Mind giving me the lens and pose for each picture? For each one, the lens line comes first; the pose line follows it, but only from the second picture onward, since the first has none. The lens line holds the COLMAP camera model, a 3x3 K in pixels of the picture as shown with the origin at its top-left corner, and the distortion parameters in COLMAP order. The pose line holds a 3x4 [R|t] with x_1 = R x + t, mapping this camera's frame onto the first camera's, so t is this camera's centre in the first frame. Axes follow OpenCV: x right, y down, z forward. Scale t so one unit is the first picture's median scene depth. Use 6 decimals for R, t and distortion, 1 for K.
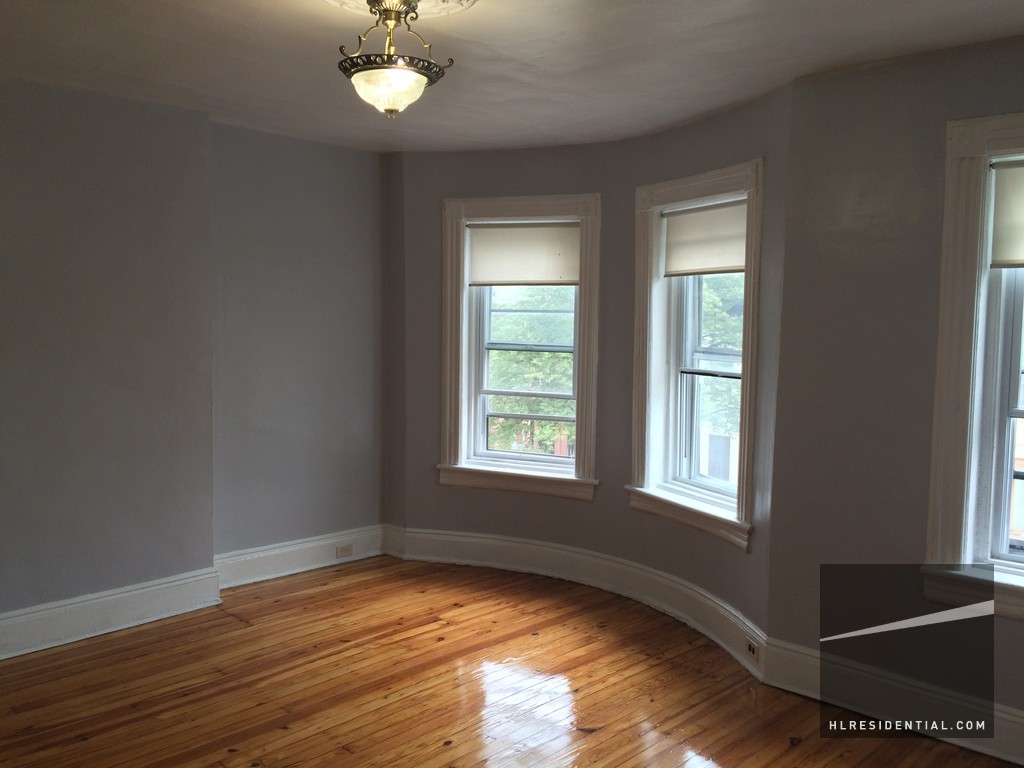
lens RADIAL K [[873.1, 0, 510.4], [0, 873.1, 384.5], [0, 0, 1]] dist [0.043502, -0.053522]
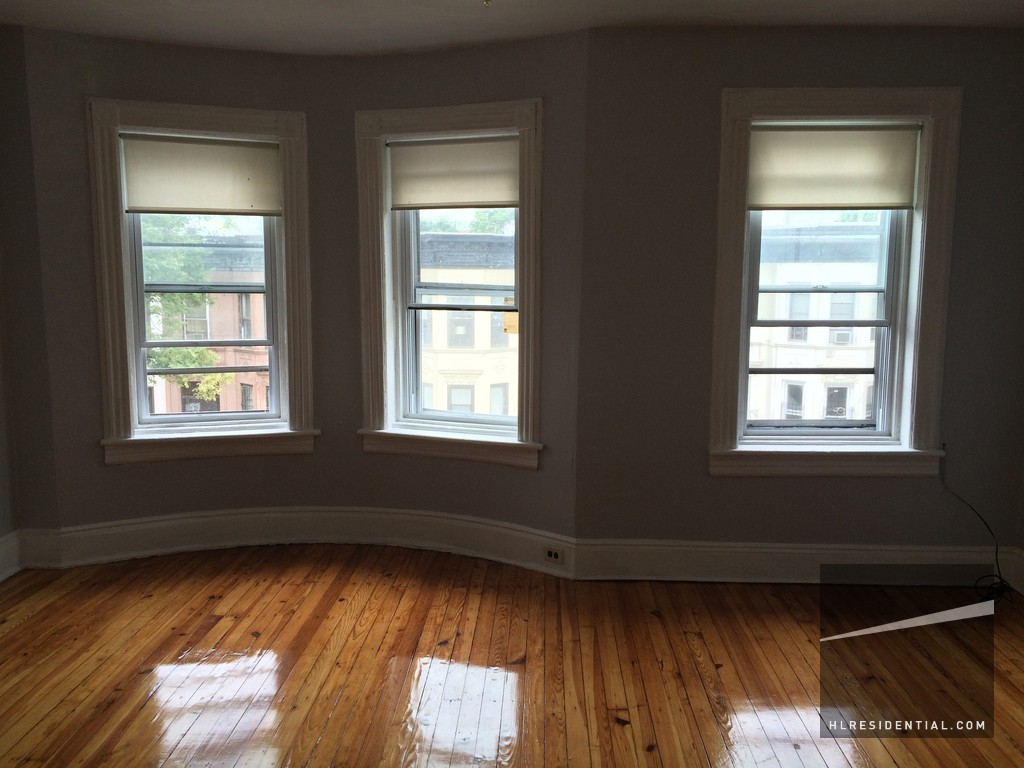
lens RADIAL K [[873.1, 0, 507.2], [0, 873.1, 382.9], [0, 0, 1]] dist [0.043502, -0.053522]
pose [[0.733422, -0.097034, 0.672812, -0.398778], [0.057700, 0.995074, 0.080613, -0.003183], [-0.677320, -0.020302, 0.735408, 0.197865]]
